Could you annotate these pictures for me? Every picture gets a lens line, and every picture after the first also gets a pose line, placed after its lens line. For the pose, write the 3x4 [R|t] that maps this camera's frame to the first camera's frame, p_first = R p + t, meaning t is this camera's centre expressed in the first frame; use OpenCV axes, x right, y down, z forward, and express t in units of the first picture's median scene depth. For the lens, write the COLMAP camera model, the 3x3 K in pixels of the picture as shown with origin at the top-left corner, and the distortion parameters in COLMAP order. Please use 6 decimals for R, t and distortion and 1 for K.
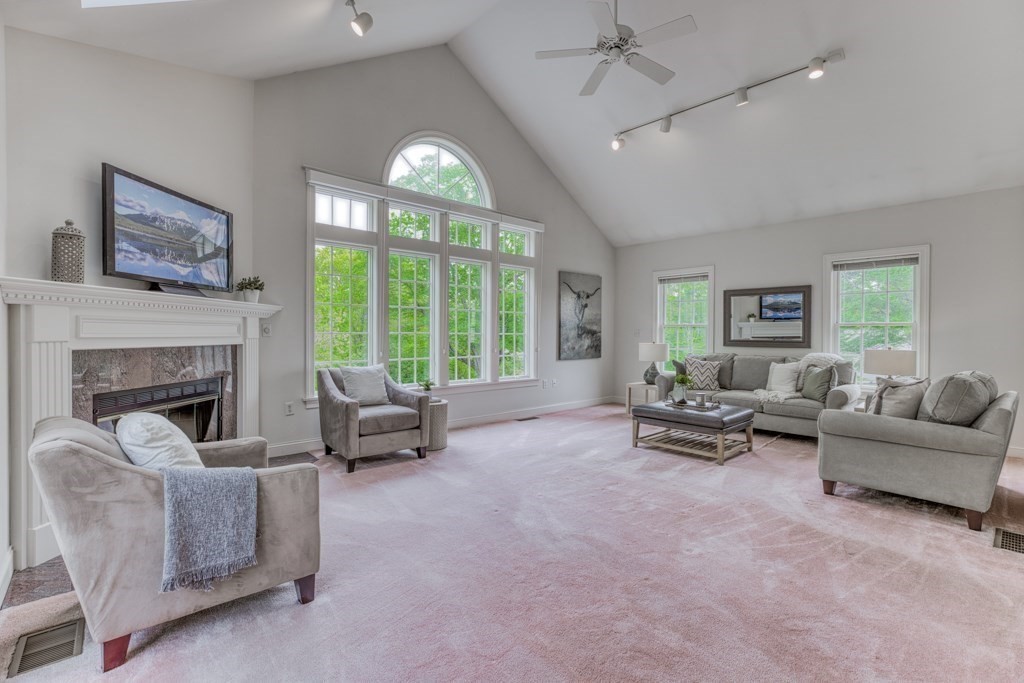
lens RADIAL K [[467.2, 0, 517.5], [0, 467.2, 337.3], [0, 0, 1]] dist [-0.021142, 0.009678]
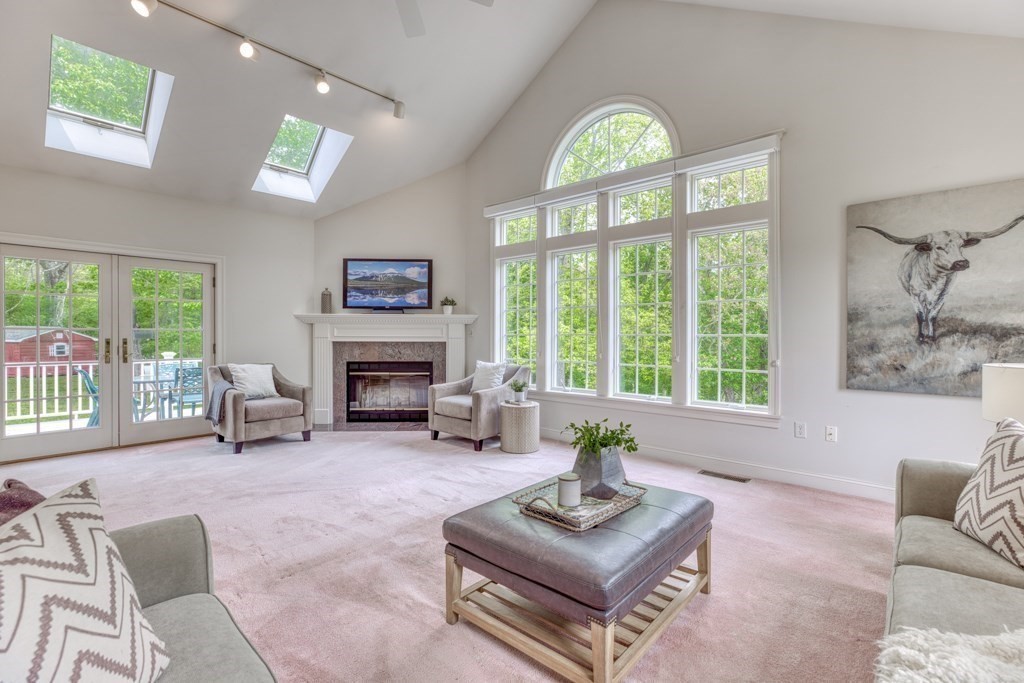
lens RADIAL K [[467.2, 0, 513.8], [0, 467.2, 336.9], [0, 0, 1]] dist [-0.021142, 0.009678]
pose [[0.087003, 0.002266, -0.996206, 0.884088], [-0.009910, 0.999950, 0.001409, -0.004506], [0.996159, 0.009750, 0.087021, 1.003294]]
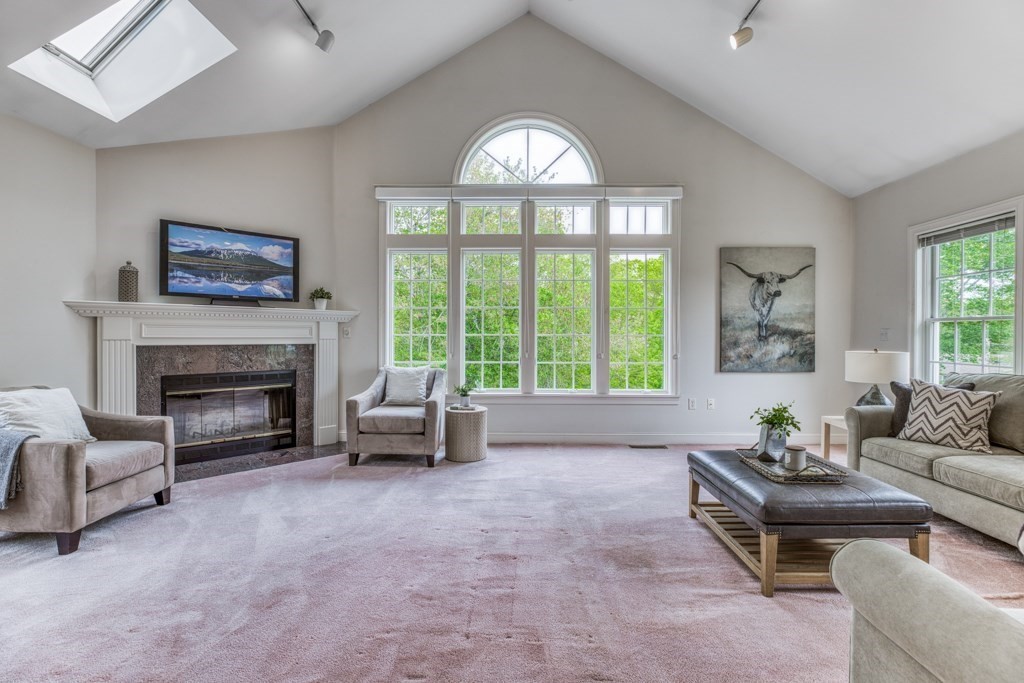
lens RADIAL K [[467.2, 0, 512.5], [0, 467.2, 335.2], [0, 0, 1]] dist [-0.021142, 0.009678]
pose [[0.722437, -0.002694, -0.691431, 0.576394], [-0.005280, 0.999942, -0.009412, 0.000822], [0.691416, 0.010450, 0.722381, 0.437941]]
